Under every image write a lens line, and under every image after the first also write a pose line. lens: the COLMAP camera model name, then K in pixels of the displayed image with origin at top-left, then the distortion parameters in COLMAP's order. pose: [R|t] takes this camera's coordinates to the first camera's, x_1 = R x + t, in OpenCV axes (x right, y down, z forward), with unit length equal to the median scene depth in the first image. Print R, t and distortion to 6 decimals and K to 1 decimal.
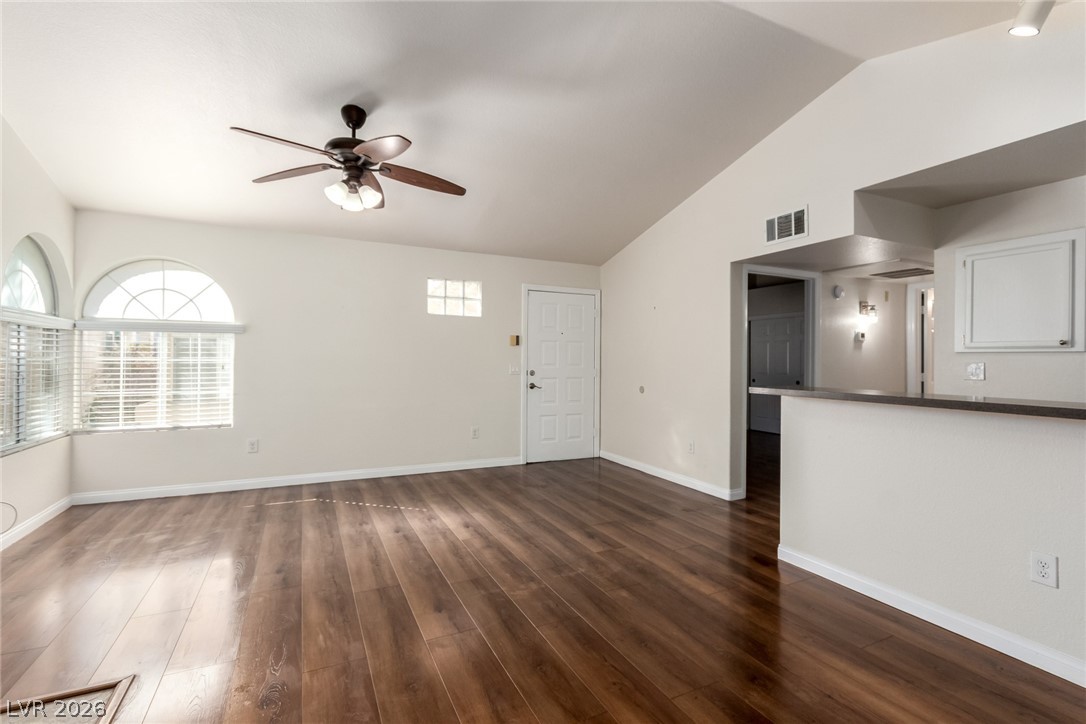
lens RADIAL K [[502.7, 0, 555.9], [0, 502.7, 353.7], [0, 0, 1]] dist [0.002308, 0.000764]
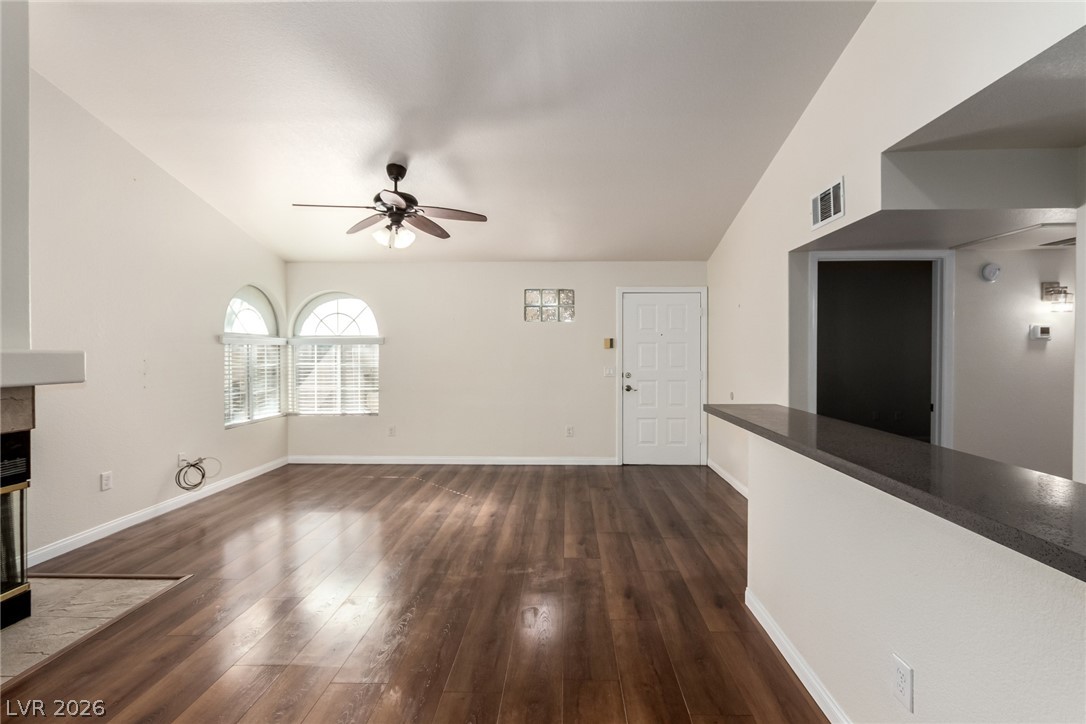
lens RADIAL K [[502.7, 0, 556.0], [0, 502.7, 354.1], [0, 0, 1]] dist [0.002308, 0.000764]
pose [[0.882443, -0.006372, -0.470377, 0.444593], [0.014569, 0.999799, 0.013787, -0.029962], [0.470194, -0.019019, 0.882358, 0.072421]]
